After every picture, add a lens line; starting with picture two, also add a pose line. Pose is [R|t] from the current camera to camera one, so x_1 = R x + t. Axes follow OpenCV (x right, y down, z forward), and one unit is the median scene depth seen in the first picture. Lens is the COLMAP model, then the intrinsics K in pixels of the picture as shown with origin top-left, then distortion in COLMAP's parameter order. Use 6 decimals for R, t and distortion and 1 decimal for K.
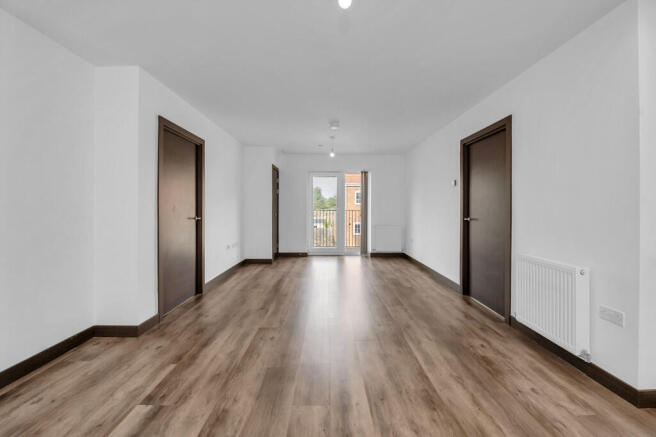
lens RADIAL K [[271.4, 0, 328.4], [0, 271.4, 208.8], [0, 0, 1]] dist [-0.000724, 0.000216]
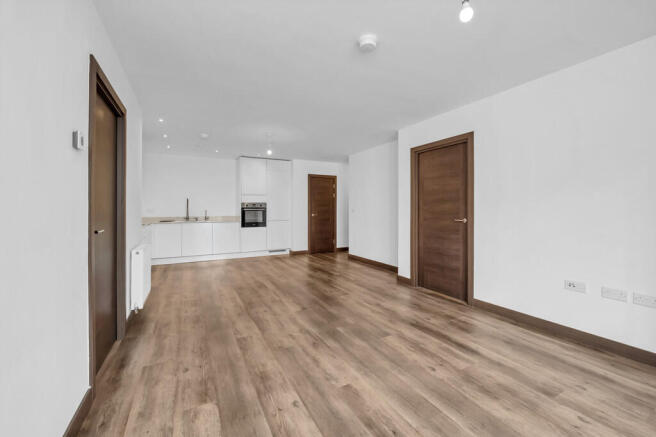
lens RADIAL K [[271.4, 0, 328.4], [0, 271.4, 208.8], [0, 0, 1]] dist [-0.000724, 0.000216]
pose [[-0.890482, 0.001122, -0.455017, 0.516956], [-0.000278, 0.999995, 0.003008, -0.009691], [0.455018, 0.002805, -0.890478, 2.351448]]
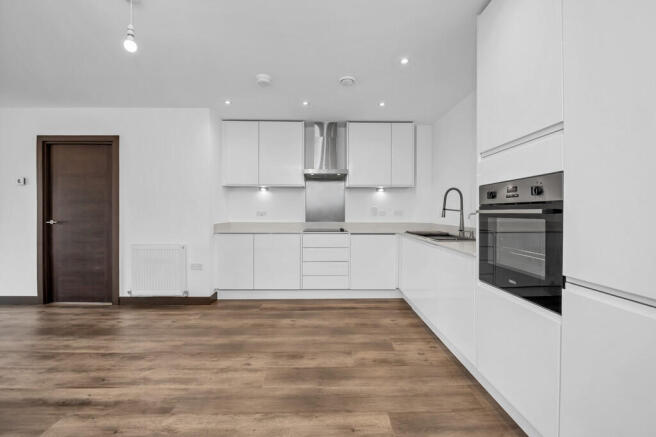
lens RADIAL K [[271.4, 0, 328.4], [0, 271.4, 208.8], [0, 0, 1]] dist [-0.000724, 0.000216]
pose [[0.004520, 0.007609, 0.999961, -0.623790], [0.003095, 0.999966, -0.007623, 0.002622], [-0.999985, 0.003129, 0.004496, 0.039624]]
